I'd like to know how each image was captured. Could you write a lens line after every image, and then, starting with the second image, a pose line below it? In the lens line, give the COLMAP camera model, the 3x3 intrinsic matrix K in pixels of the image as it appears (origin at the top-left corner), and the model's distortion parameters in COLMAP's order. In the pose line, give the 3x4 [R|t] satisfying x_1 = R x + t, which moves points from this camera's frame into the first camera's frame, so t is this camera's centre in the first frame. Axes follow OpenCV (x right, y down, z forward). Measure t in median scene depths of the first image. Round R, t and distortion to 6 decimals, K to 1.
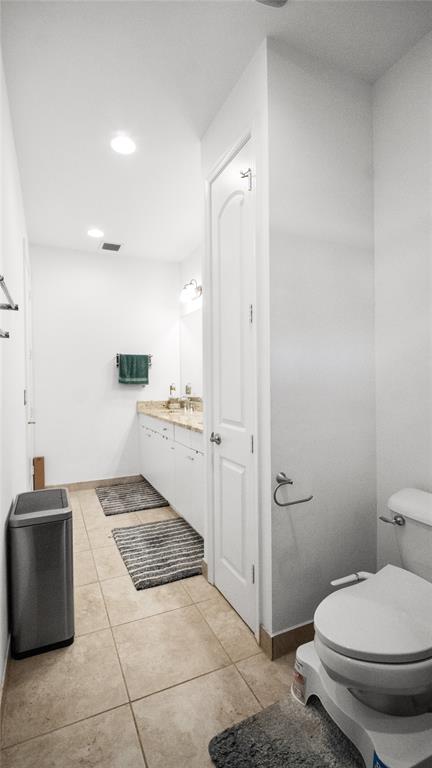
lens RADIAL K [[355.1, 0, 220.0], [0, 355.1, 386.5], [0, 0, 1]] dist [0.002325, -0.006508]
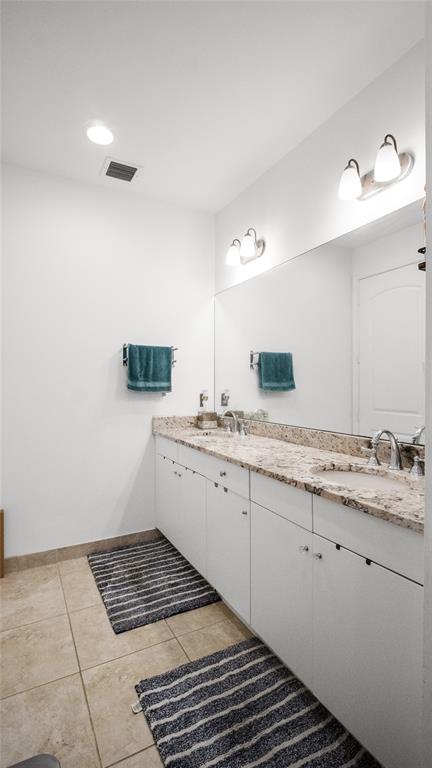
lens RADIAL K [[355.1, 0, 214.5], [0, 355.1, 384.0], [0, 0, 1]] dist [0.002325, -0.006508]
pose [[0.998093, 0.013779, 0.060167, -0.163706], [-0.013257, 0.999871, -0.009058, -0.015445], [-0.060284, 0.008243, 0.998147, 0.345087]]
